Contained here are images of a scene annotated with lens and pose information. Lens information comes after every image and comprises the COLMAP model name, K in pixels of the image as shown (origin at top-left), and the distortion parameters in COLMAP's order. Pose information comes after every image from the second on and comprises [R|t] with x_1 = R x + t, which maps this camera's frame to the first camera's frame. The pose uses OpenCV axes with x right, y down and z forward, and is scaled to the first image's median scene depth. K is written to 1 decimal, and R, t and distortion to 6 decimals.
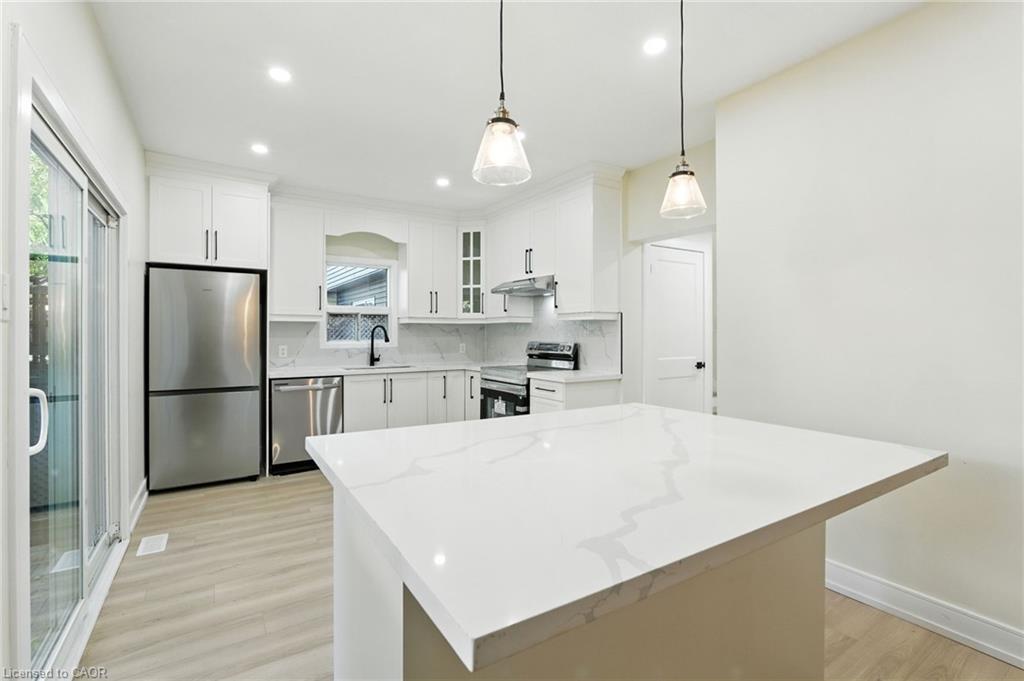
lens RADIAL K [[469.1, 0, 517.1], [0, 469.1, 336.5], [0, 0, 1]] dist [-0.017595, 0.004532]
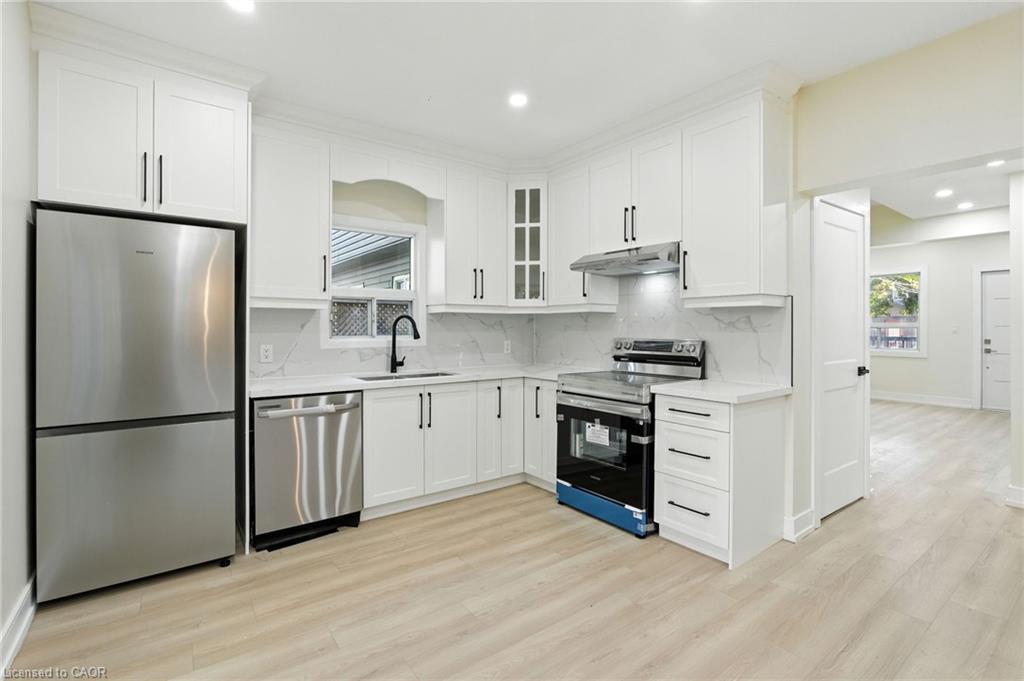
lens RADIAL K [[469.1, 0, 516.1], [0, 469.1, 332.2], [0, 0, 1]] dist [-0.017595, 0.004532]
pose [[0.997929, 0.000712, 0.064314, -0.196729], [-0.000910, 0.999995, 0.003040, -0.000737], [-0.064311, -0.003092, 0.997925, 0.322342]]
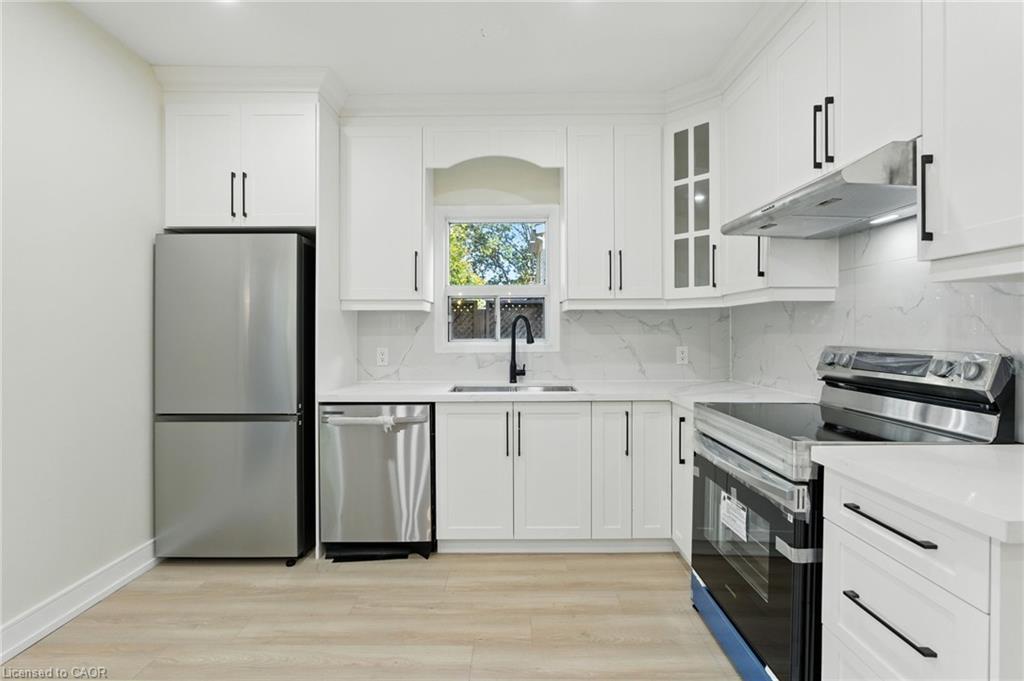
lens RADIAL K [[469.1, 0, 509.8], [0, 469.1, 334.6], [0, 0, 1]] dist [-0.017595, 0.004532]
pose [[0.834766, 0.000785, -0.550604, 0.021339], [0.000744, 0.999996, 0.002553, -0.000689], [0.550604, -0.002541, 0.834763, 0.570635]]
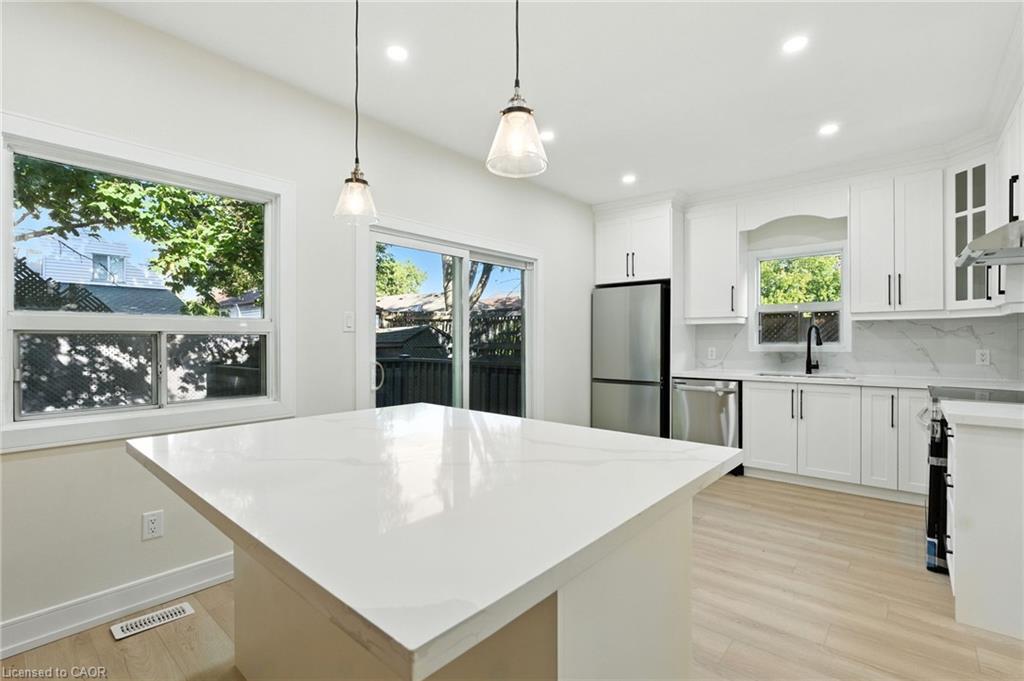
lens RADIAL K [[469.1, 0, 513.1], [0, 469.1, 343.5], [0, 0, 1]] dist [-0.017595, 0.004532]
pose [[0.277912, 0.008451, -0.960569, 0.392842], [0.001326, 0.999957, 0.009182, 0.000881], [0.960606, -0.003826, 0.277889, 0.304827]]
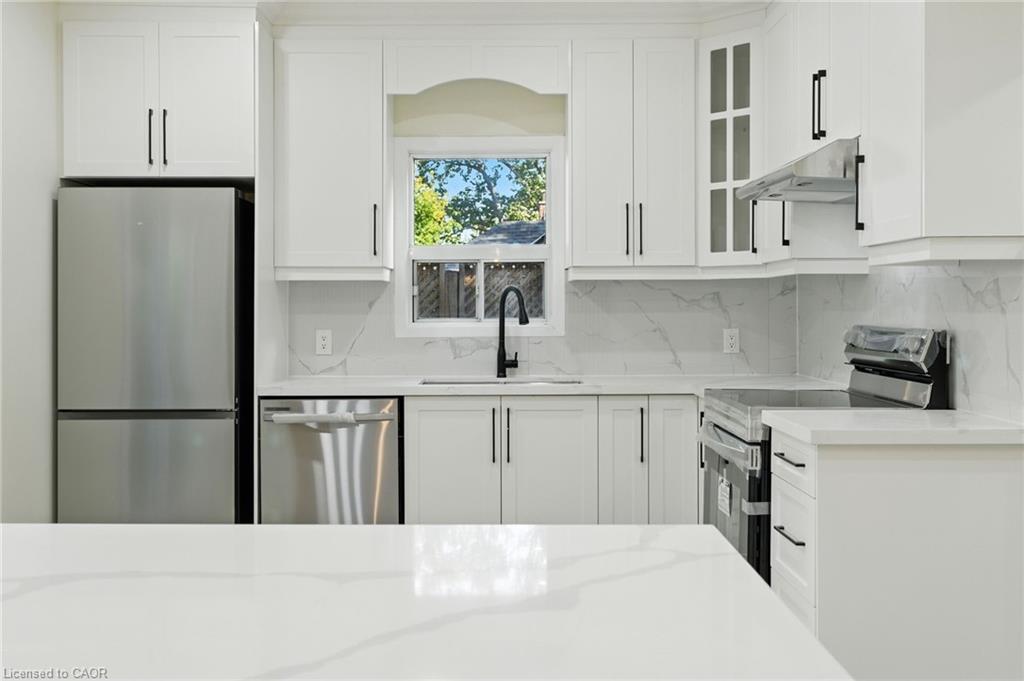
lens RADIAL K [[1041.3, 0, 512.1], [0, 1041.3, 322.4], [0, 0, 1]] dist [0.012069, 0.000000]
pose [[0.841415, 0.005689, -0.540359, 0.272787], [-0.000205, 0.999948, 0.010208, 0.000206], [0.540389, -0.008478, 0.841373, 0.194278]]
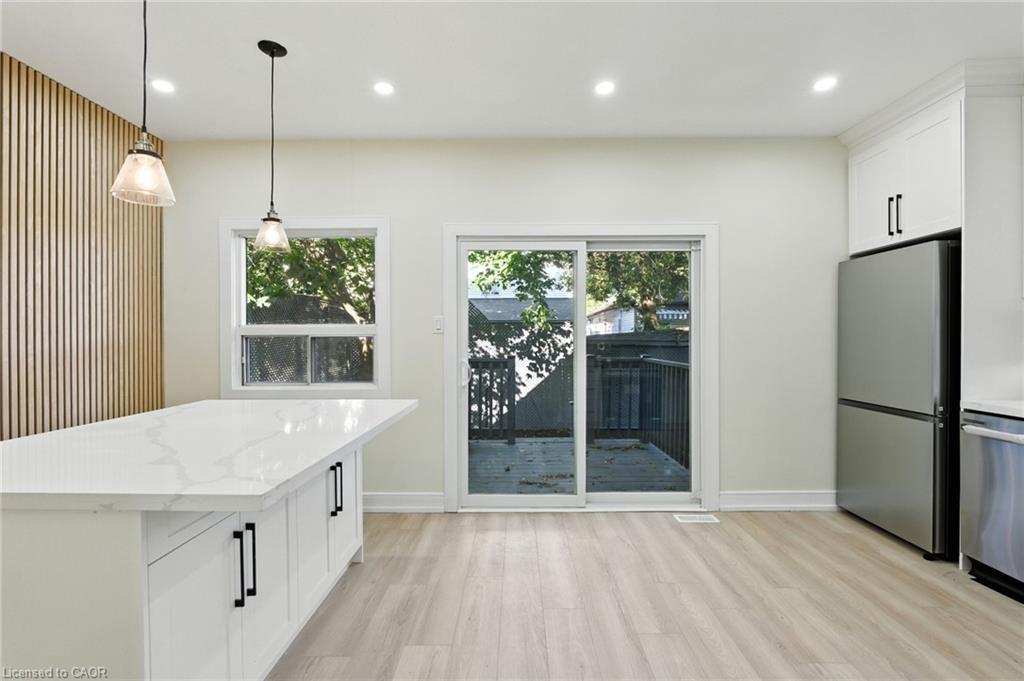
lens RADIAL K [[469.1, 0, 512.8], [0, 469.1, 337.4], [0, 0, 1]] dist [-0.017595, 0.004532]
pose [[-0.552324, 0.006254, -0.833606, 0.263235], [0.004126, 0.999980, 0.004769, -0.005909], [0.833620, -0.000805, -0.552338, 0.776779]]
